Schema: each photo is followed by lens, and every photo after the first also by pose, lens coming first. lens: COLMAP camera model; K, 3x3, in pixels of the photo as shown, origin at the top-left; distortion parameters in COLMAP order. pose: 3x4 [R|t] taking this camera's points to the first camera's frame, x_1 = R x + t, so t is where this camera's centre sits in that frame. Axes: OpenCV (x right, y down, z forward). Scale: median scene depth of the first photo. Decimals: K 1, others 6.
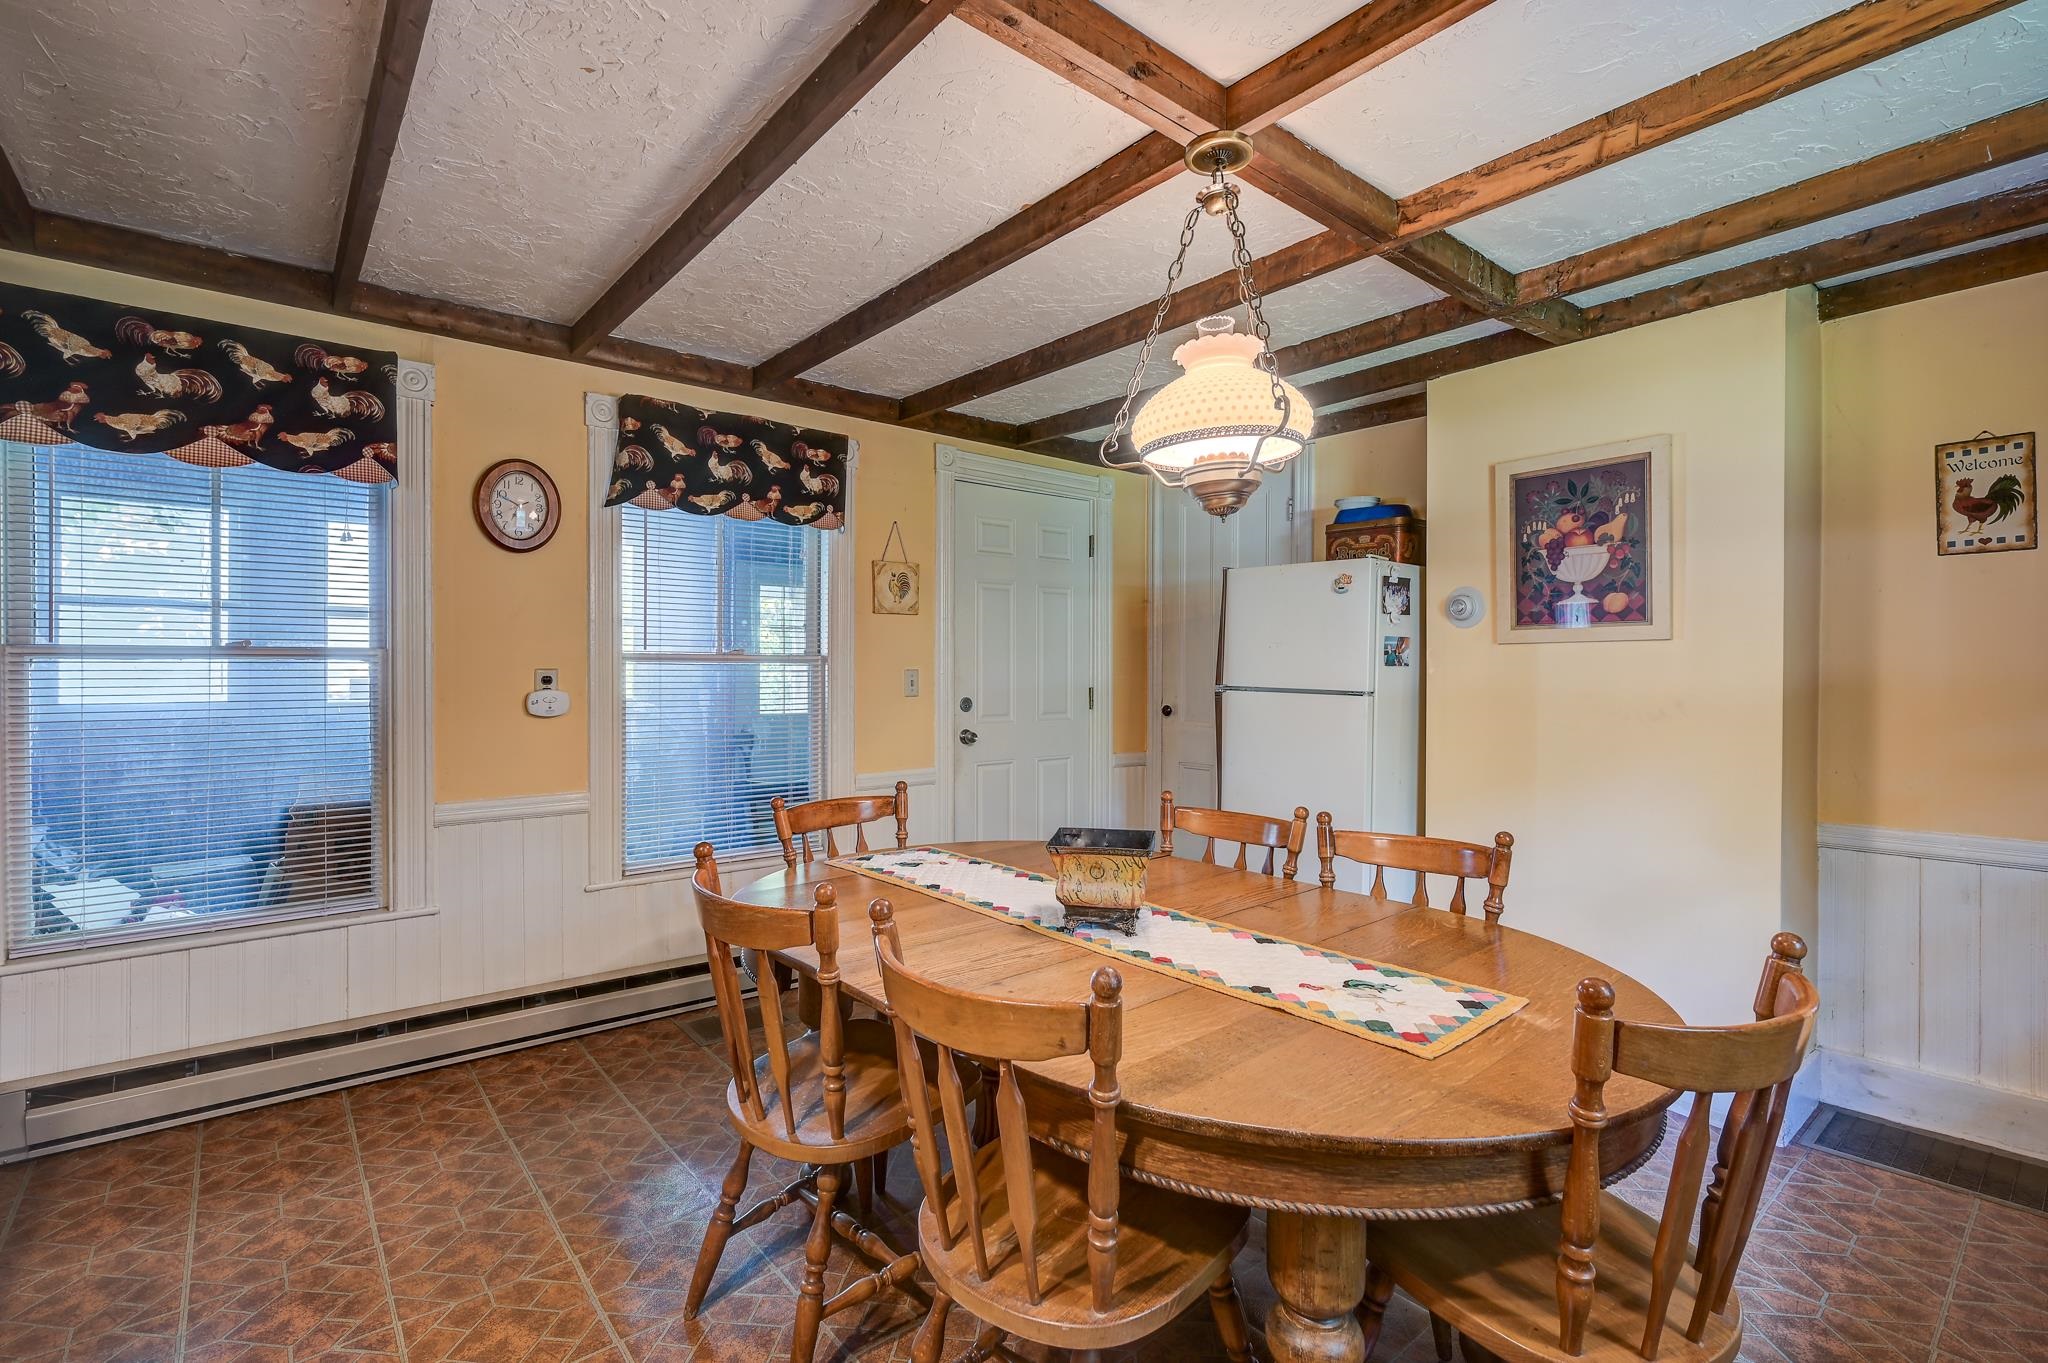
lens RADIAL K [[923.4, 0, 1034.3], [0, 923.4, 669.1], [0, 0, 1]] dist [-0.000463, 0.000144]
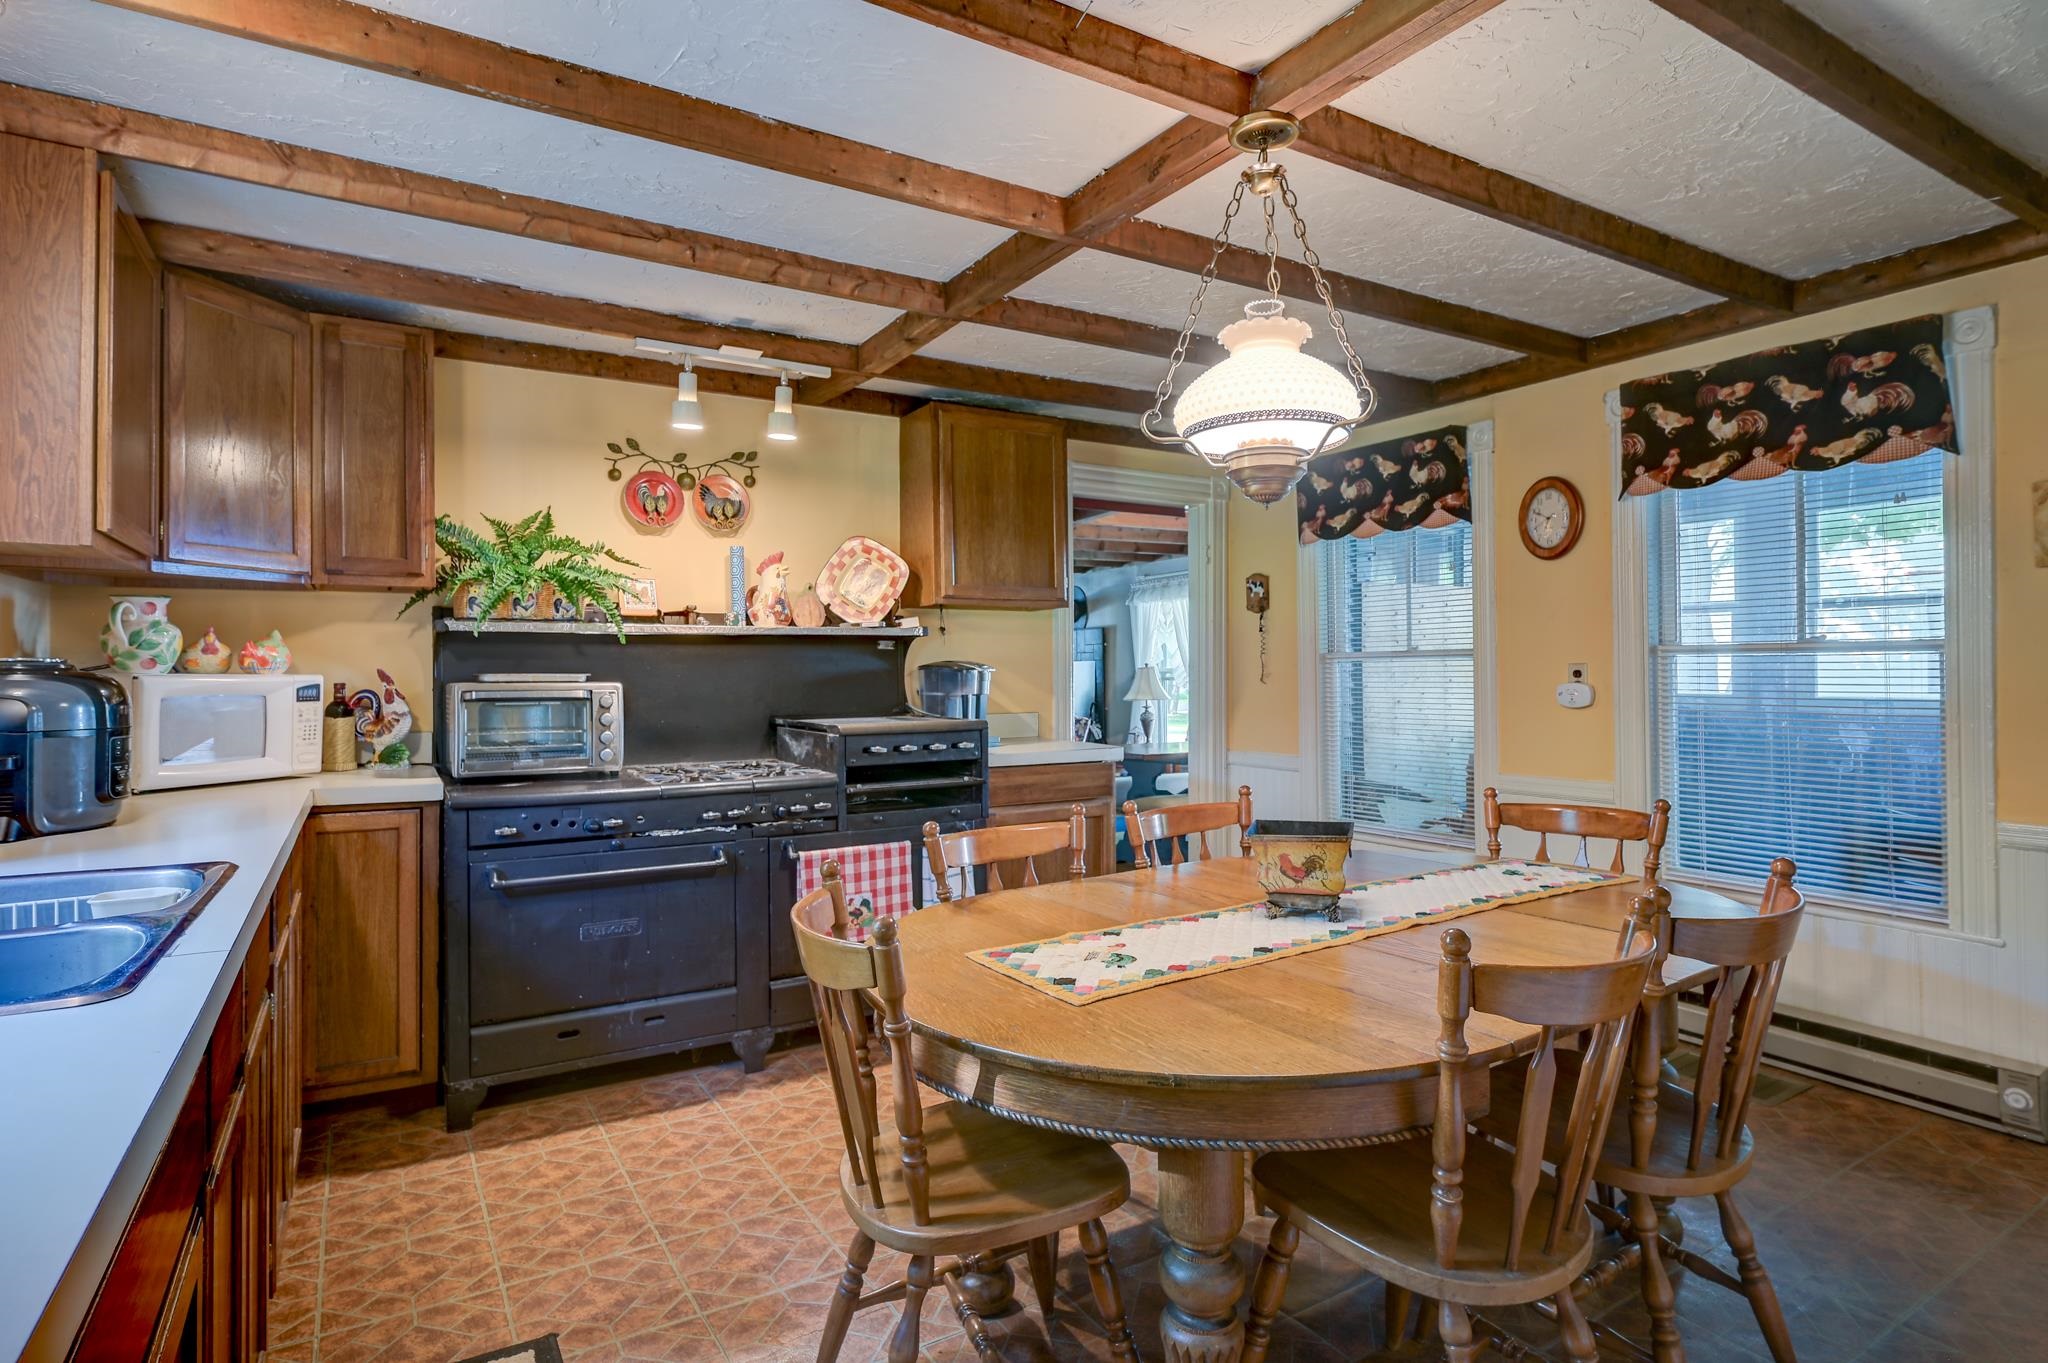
lens RADIAL K [[1082.9, 0, 1024.0], [0, 1082.9, 681.5], [0, 0, 1]] dist [-0.000411, -0.000510]
pose [[-0.147834, 0.009792, -0.988964, 0.800806], [0.011354, 0.999902, 0.008203, 0.003500], [0.988947, -0.010016, -0.147931, 0.534186]]
